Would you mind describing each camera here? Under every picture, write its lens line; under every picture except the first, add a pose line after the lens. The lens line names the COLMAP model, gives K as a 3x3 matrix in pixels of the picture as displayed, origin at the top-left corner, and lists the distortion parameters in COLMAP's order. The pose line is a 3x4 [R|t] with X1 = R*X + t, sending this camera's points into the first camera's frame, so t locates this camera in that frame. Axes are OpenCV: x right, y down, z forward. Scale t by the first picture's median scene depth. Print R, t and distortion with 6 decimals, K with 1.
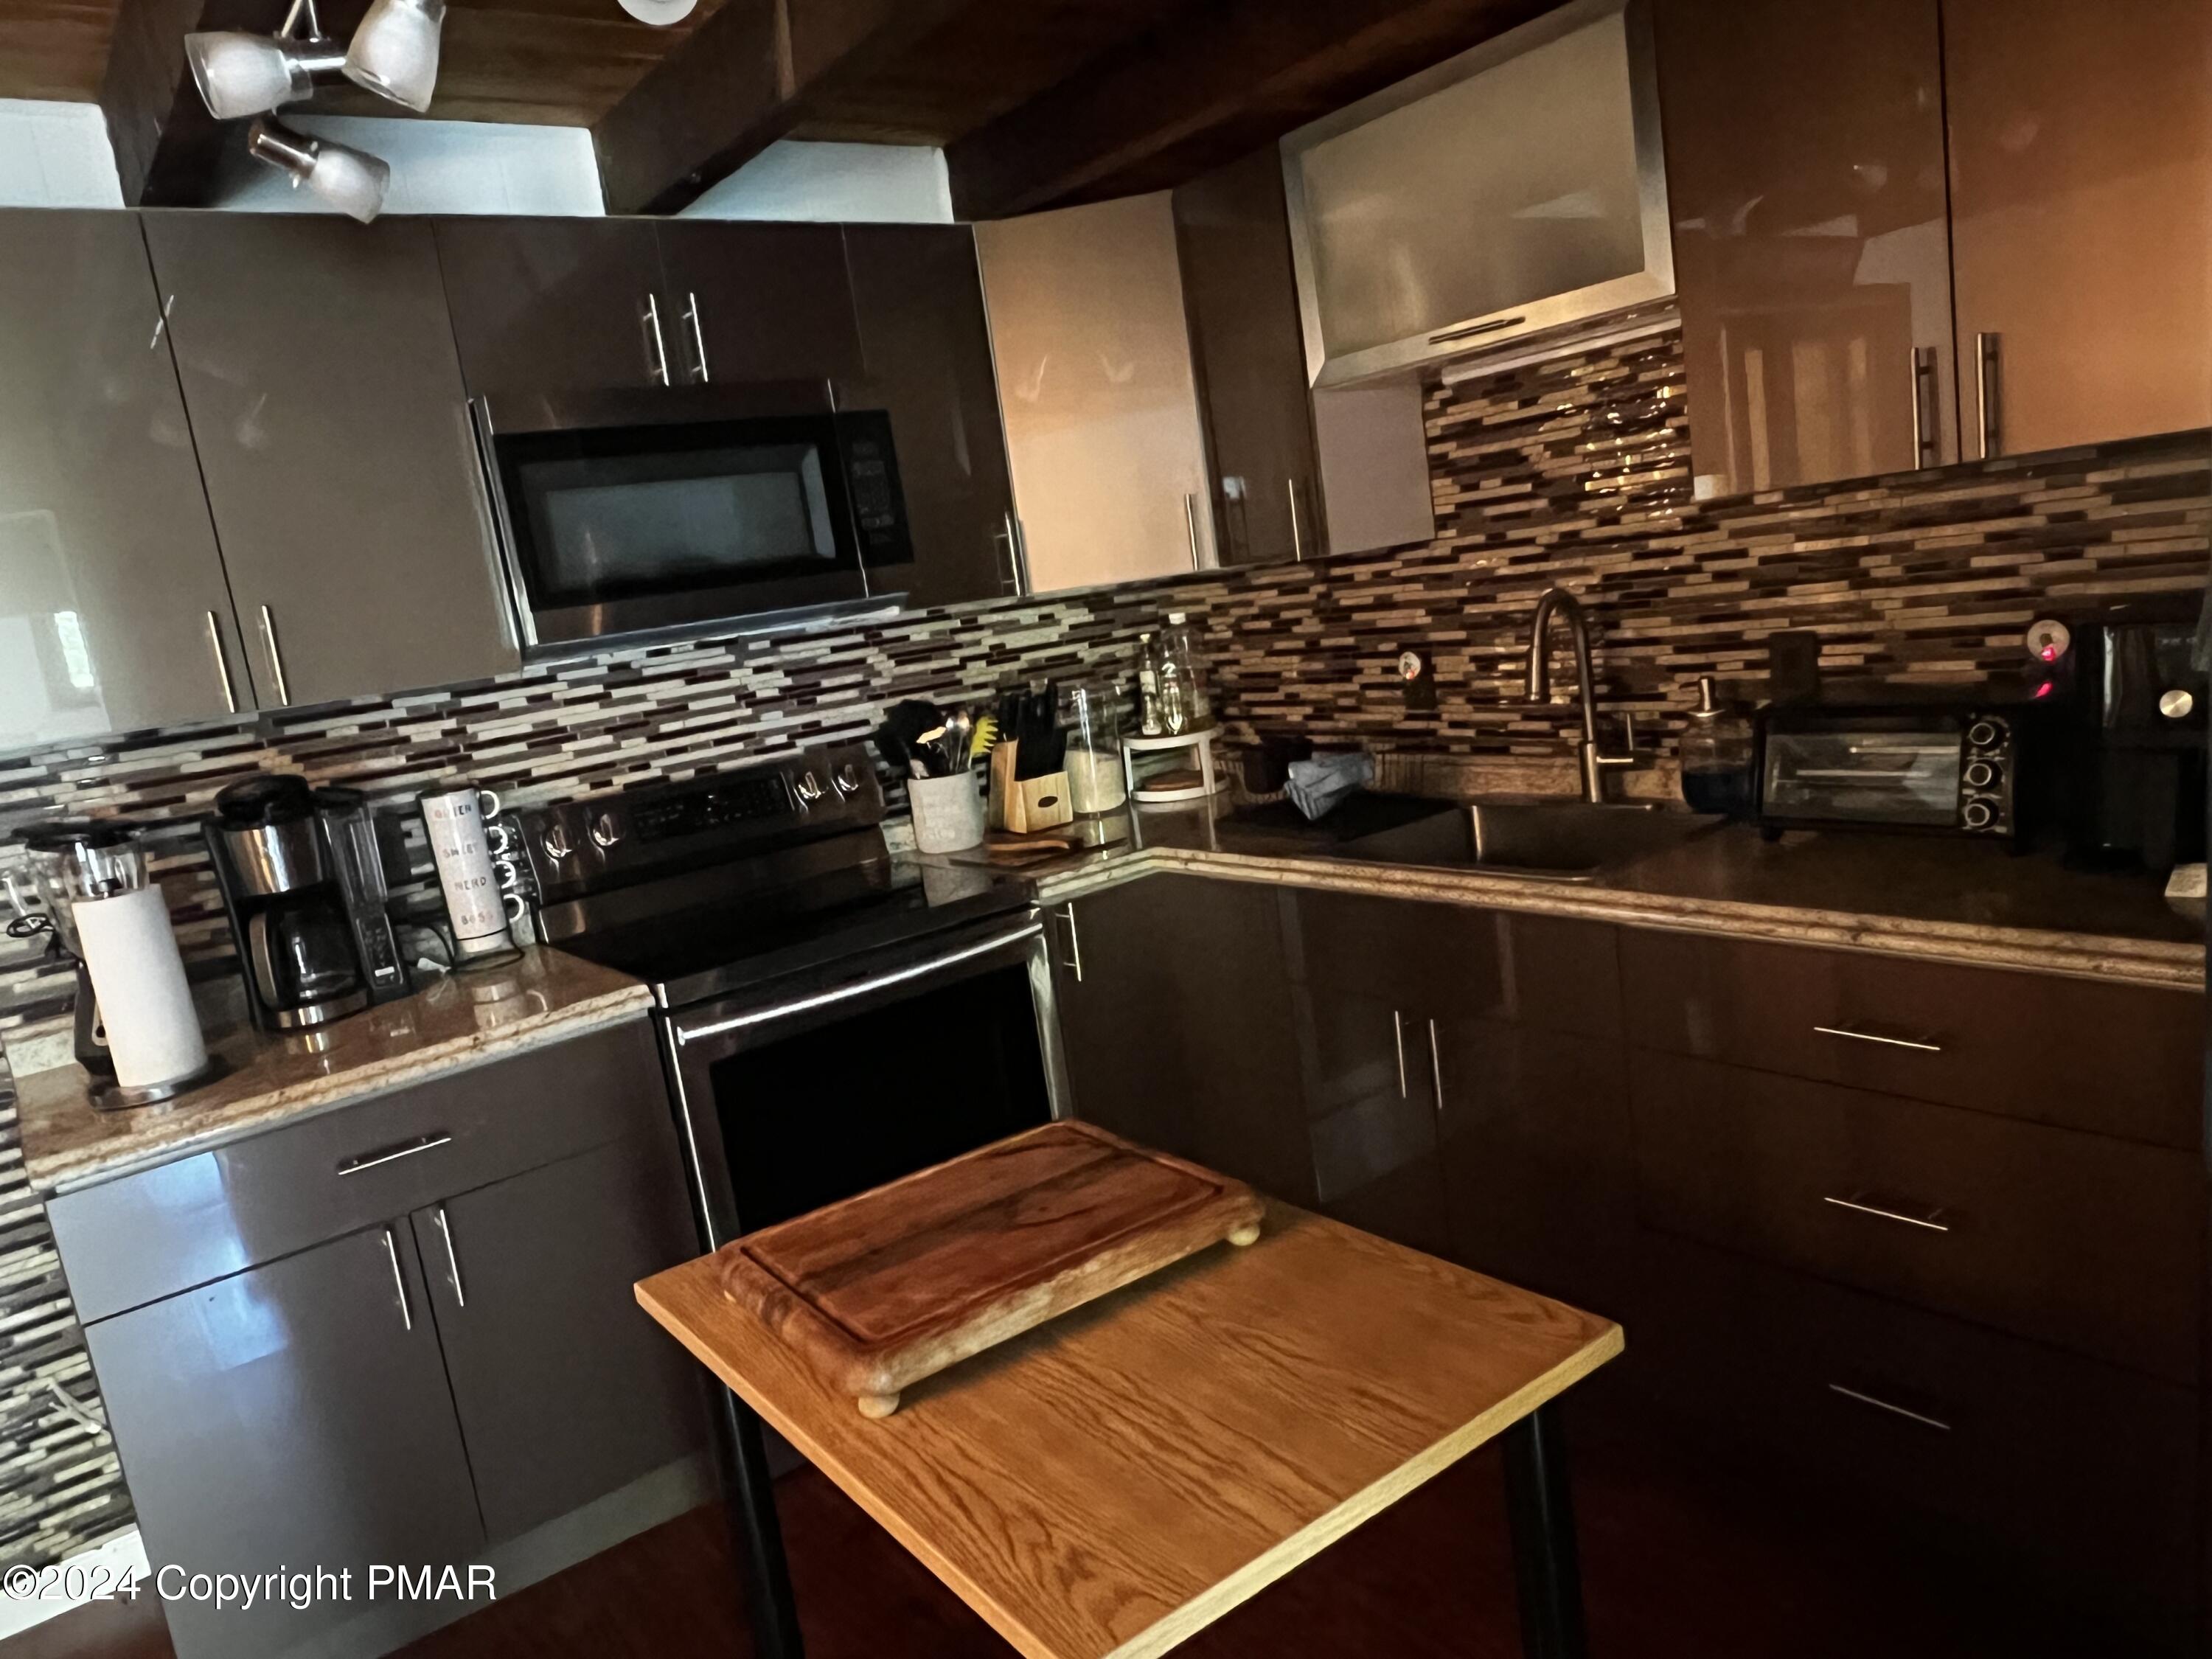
lens RADIAL K [[1493.0, 0, 1101.9], [0, 1493.0, 833.3], [0, 0, 1]] dist [0.003923, -0.002503]
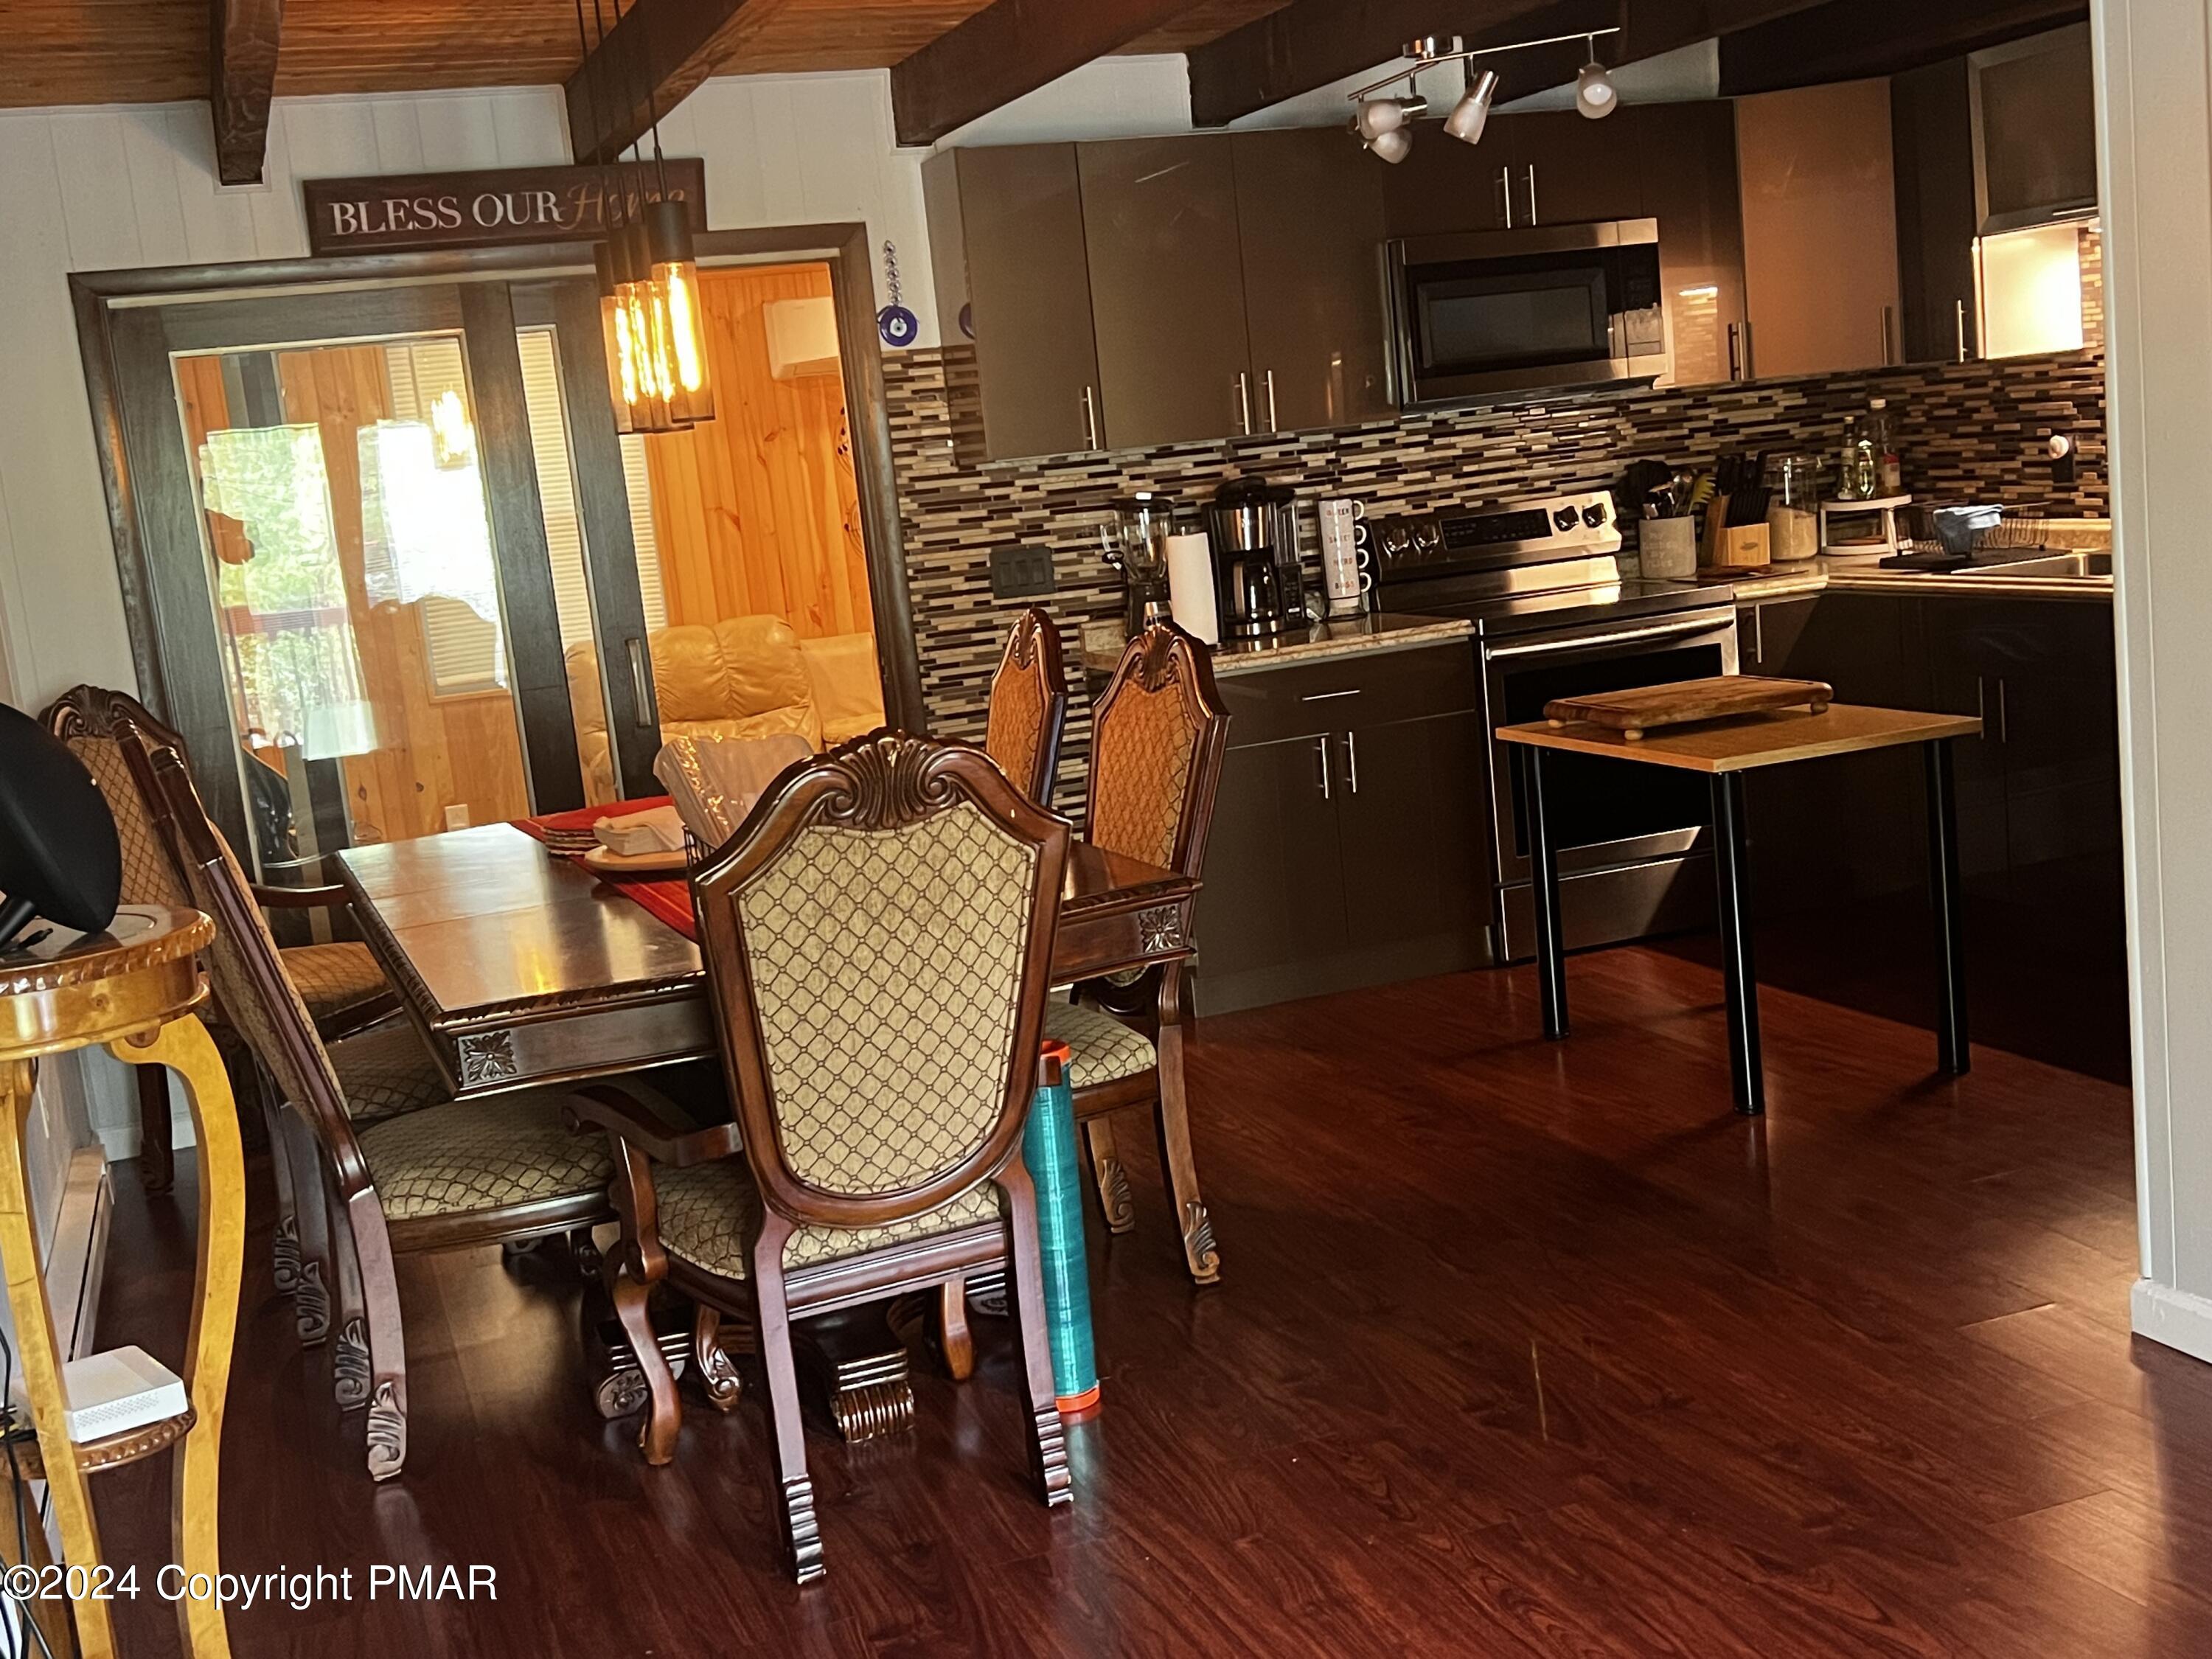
lens RADIAL K [[2411.2, 0, 1108.3], [0, 2411.2, 832.3], [0, 0, 1]] dist [0.048370, 0.000000]
pose [[0.948598, 0.095227, -0.301818, 0.094883], [-0.085391, 0.995301, 0.045650, 0.181626], [0.304747, -0.017531, 0.952272, -1.177343]]
